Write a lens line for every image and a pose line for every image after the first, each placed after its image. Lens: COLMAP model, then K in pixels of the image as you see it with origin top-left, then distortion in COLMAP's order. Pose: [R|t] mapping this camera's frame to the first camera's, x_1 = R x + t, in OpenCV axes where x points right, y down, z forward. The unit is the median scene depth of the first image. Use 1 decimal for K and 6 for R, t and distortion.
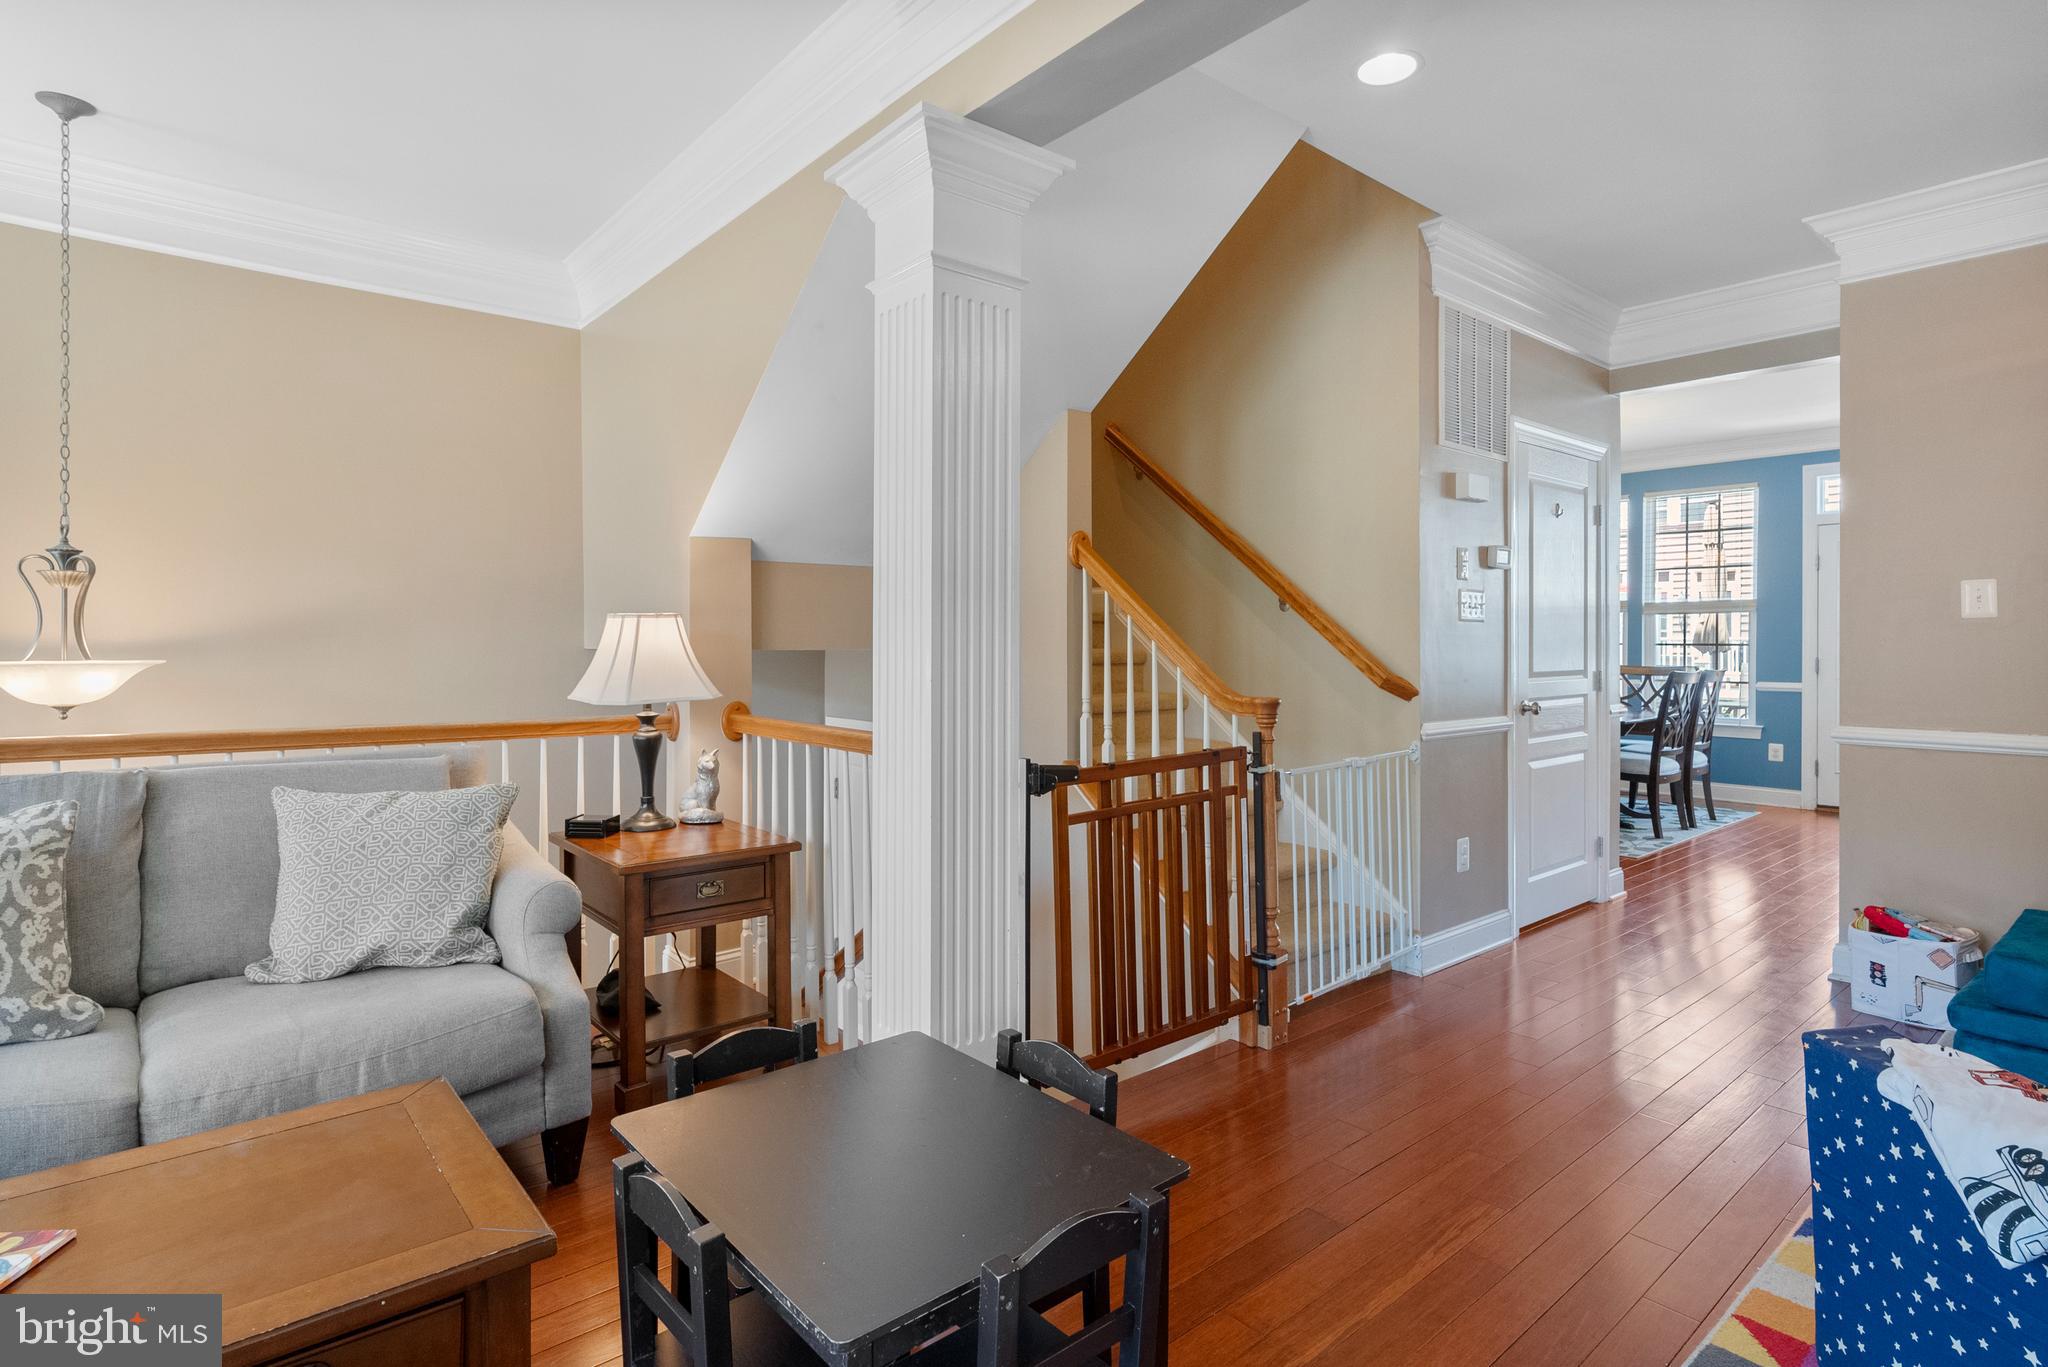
lens RADIAL K [[1047.4, 0, 1031.7], [0, 1047.4, 642.5], [0, 0, 1]] dist [-0.000483, 0.002054]
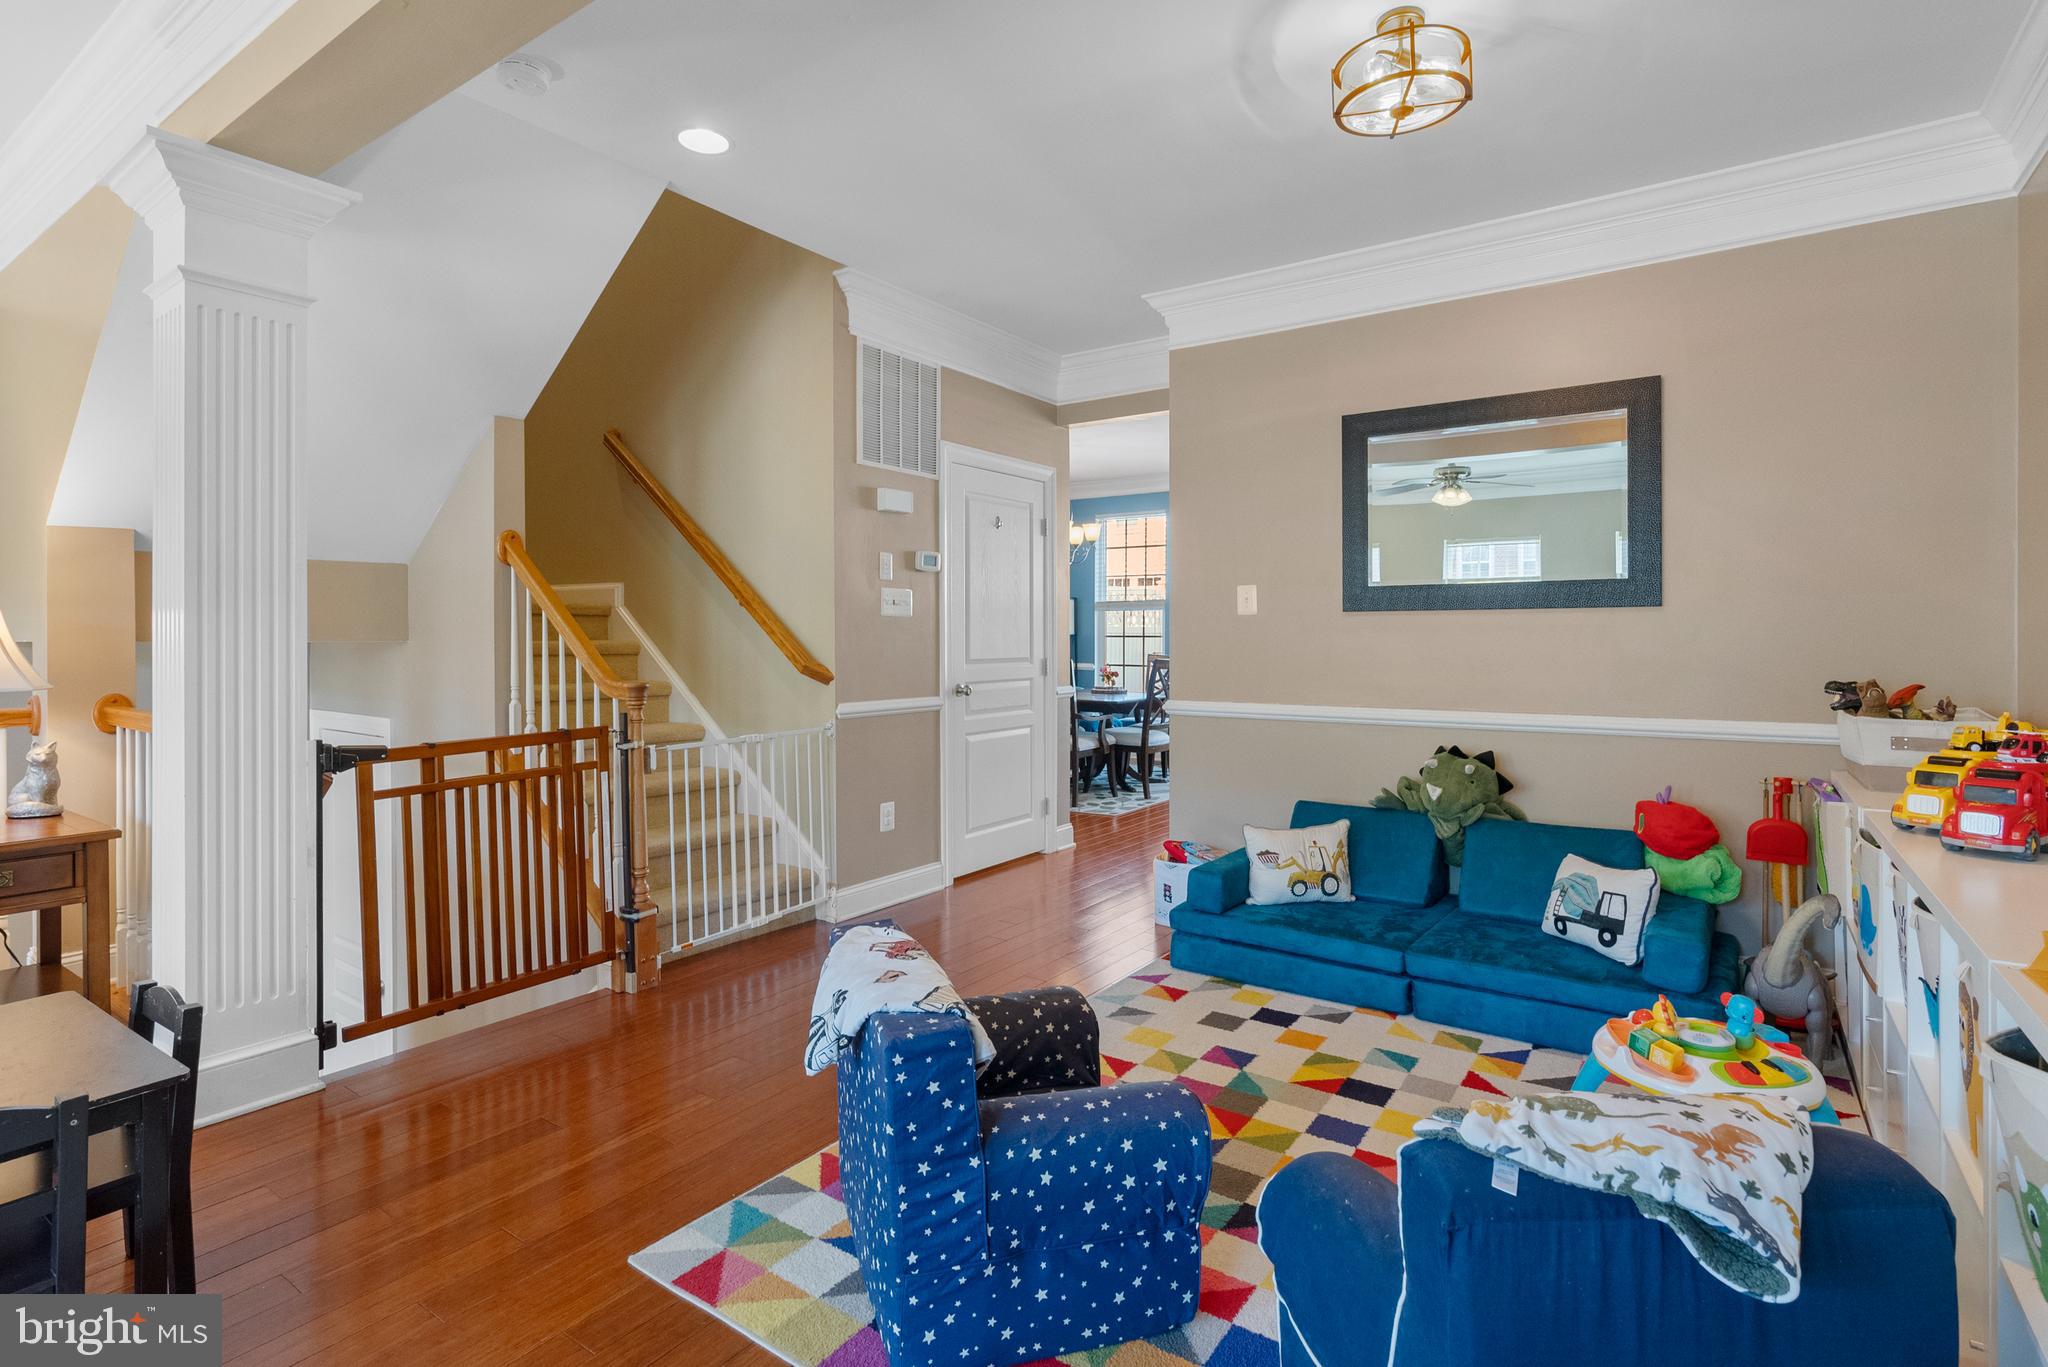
lens RADIAL K [[1002.3, 0, 1017.2], [0, 1002.3, 639.1], [0, 0, 1]] dist [-0.002934, 0.001989]
pose [[0.968077, -0.001938, 0.250647, 0.355351], [0.001463, 0.999997, 0.002080, 0.004299], [-0.250650, -0.001646, 0.968076, -0.150086]]
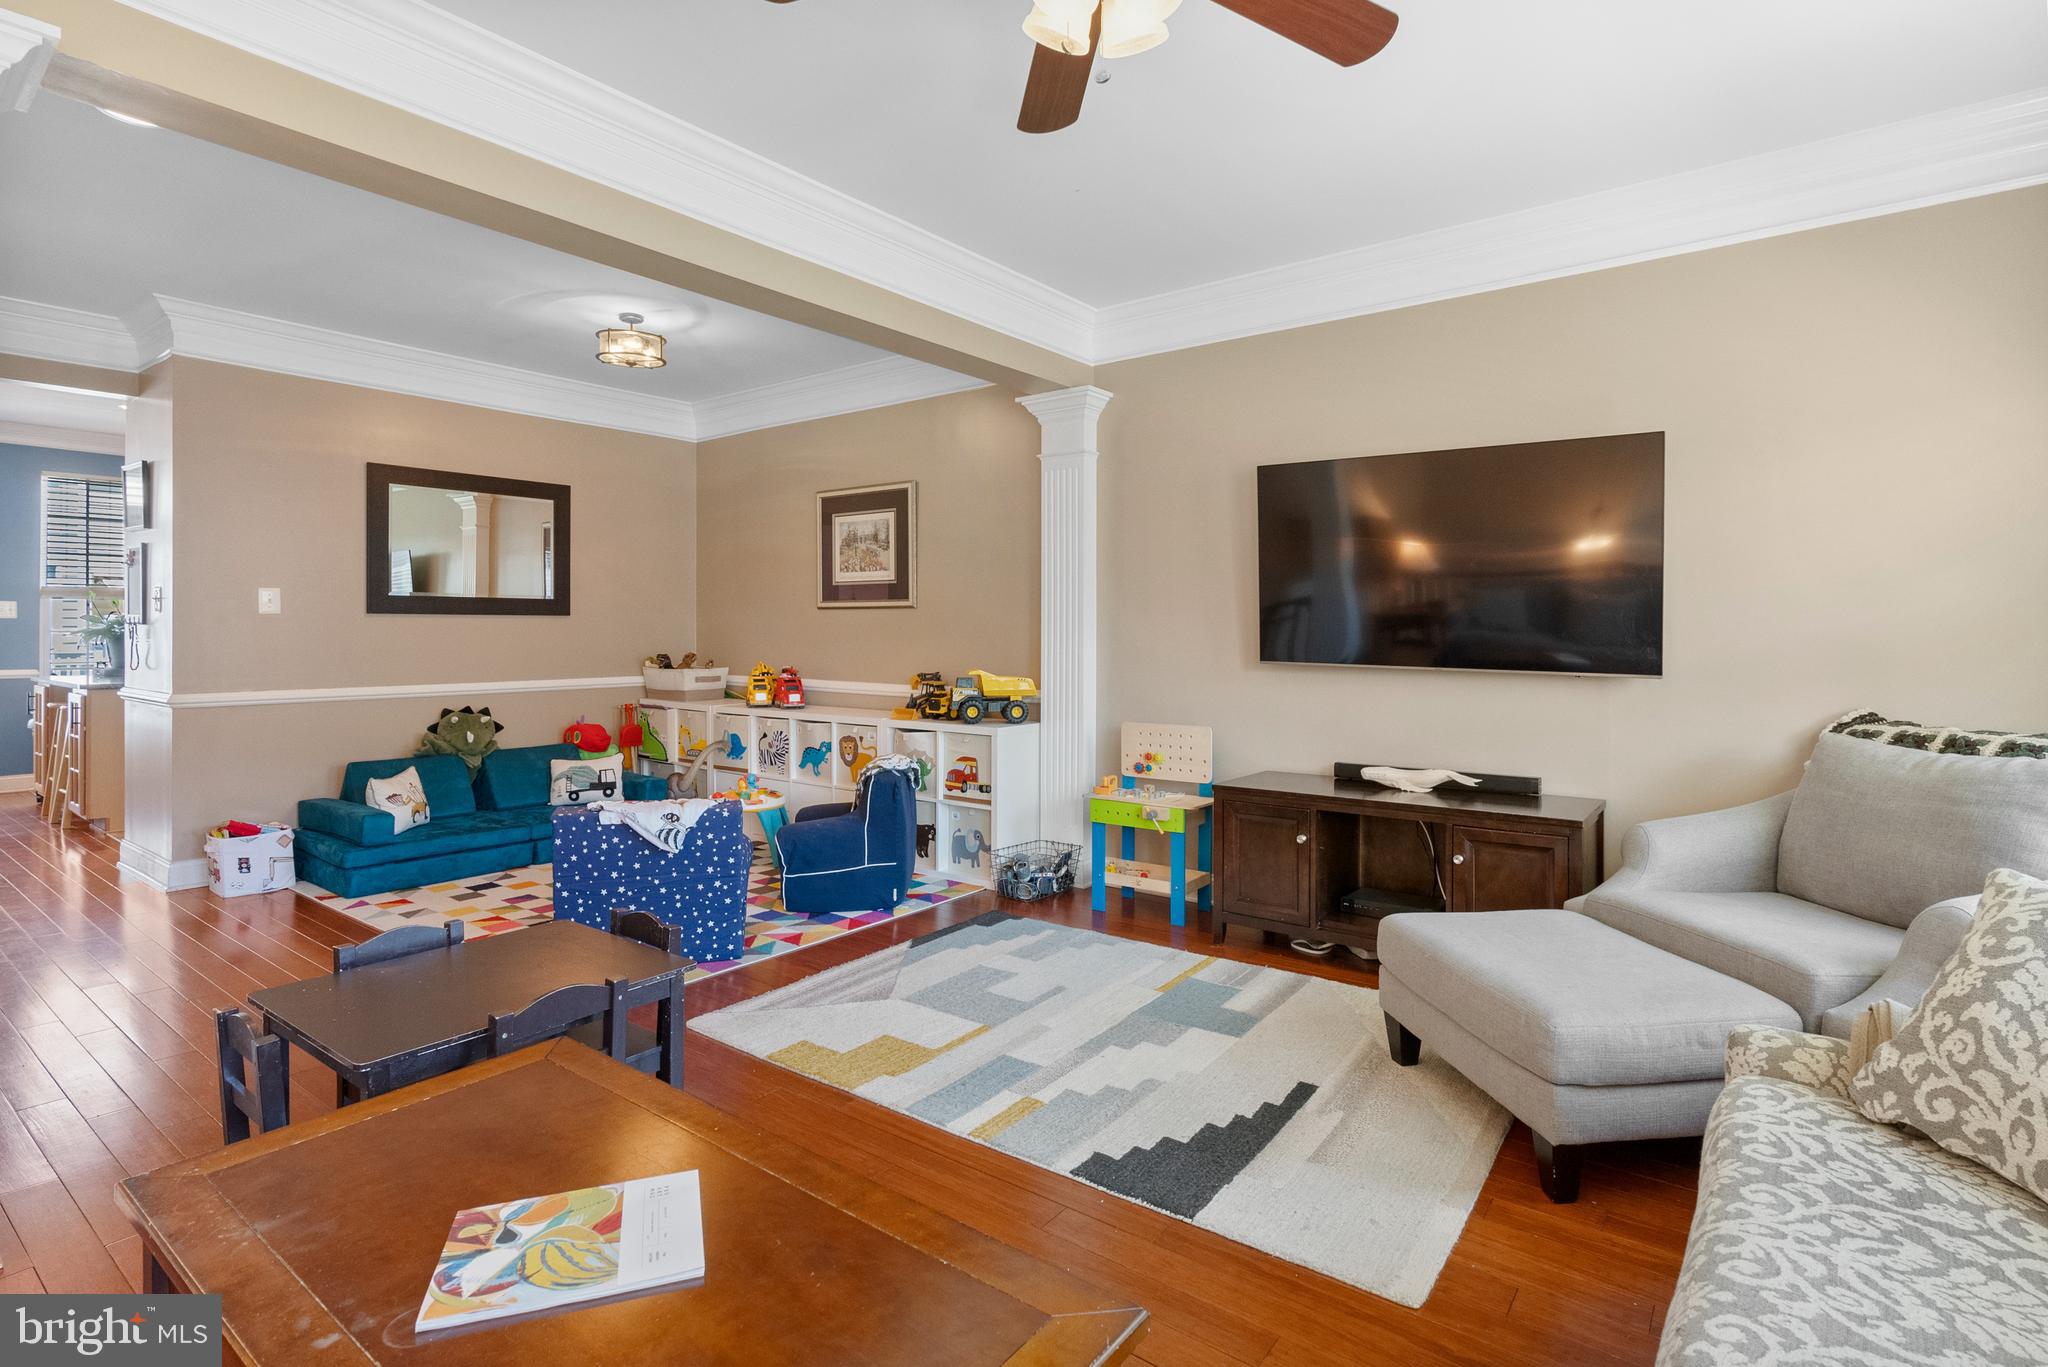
lens RADIAL K [[1002.3, 0, 1040.0], [0, 1002.3, 633.4], [0, 0, 1]] dist [-0.002934, 0.001989]
pose [[-0.213323, -0.003925, 0.976974, -0.791430], [-0.002330, 0.999991, 0.003508, -0.003114], [-0.976979, -0.001528, -0.213330, 0.258802]]
